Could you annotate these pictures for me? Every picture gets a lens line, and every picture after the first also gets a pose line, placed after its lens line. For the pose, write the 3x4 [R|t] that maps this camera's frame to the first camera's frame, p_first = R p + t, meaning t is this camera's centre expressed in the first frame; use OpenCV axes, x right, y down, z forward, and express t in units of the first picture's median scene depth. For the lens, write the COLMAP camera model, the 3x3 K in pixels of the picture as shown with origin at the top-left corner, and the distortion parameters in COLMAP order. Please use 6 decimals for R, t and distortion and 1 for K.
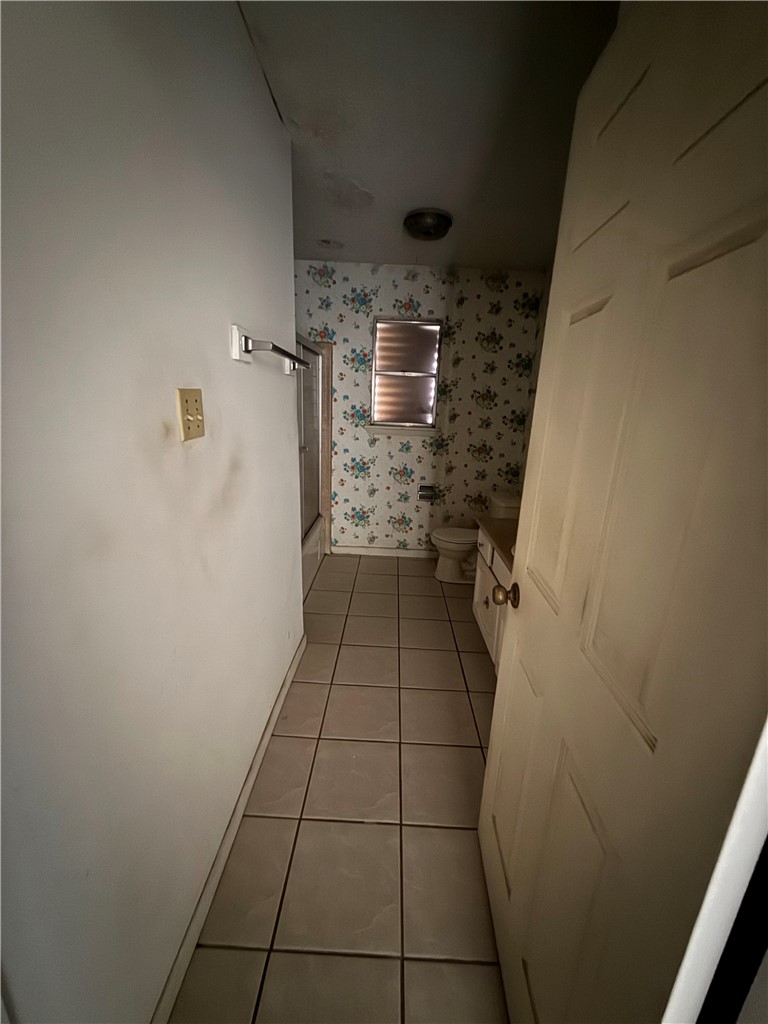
lens RADIAL K [[409.3, 0, 384.6], [0, 409.3, 514.3], [0, 0, 1]] dist [-0.000718, 0.000055]
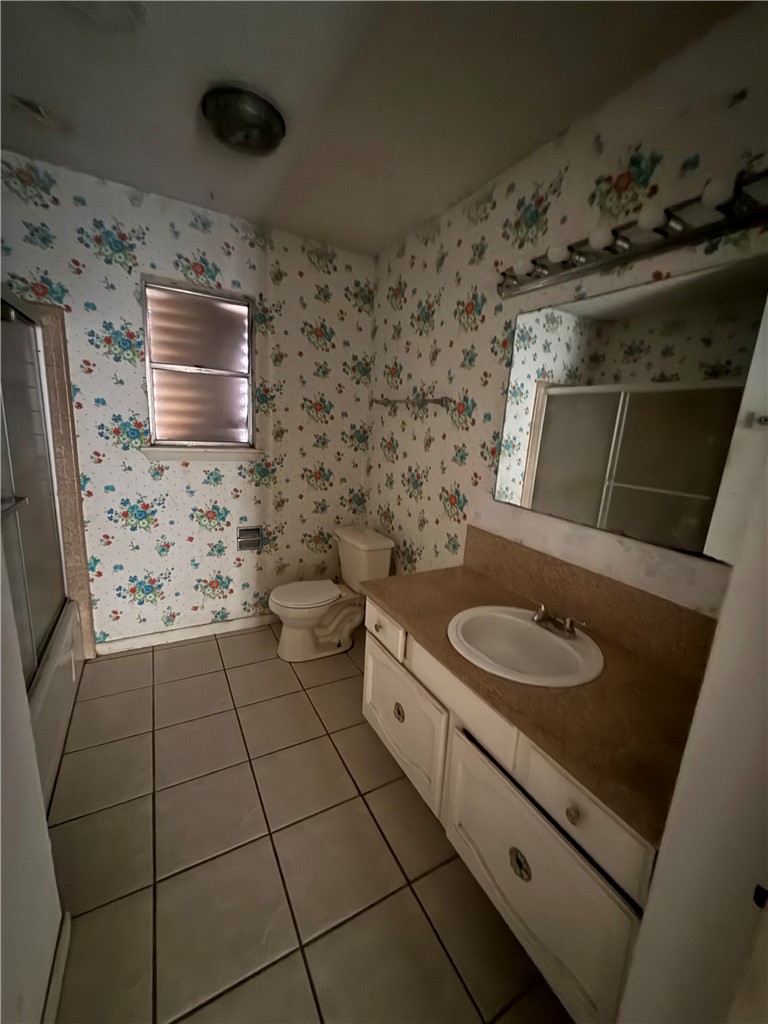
lens RADIAL K [[409.3, 0, 385.0], [0, 409.3, 509.3], [0, 0, 1]] dist [-0.000718, 0.000055]
pose [[0.861375, -0.097498, 0.498525, -0.047693], [0.115255, 0.993324, -0.004875, -0.075179], [-0.494722, 0.061657, 0.866861, 0.271962]]
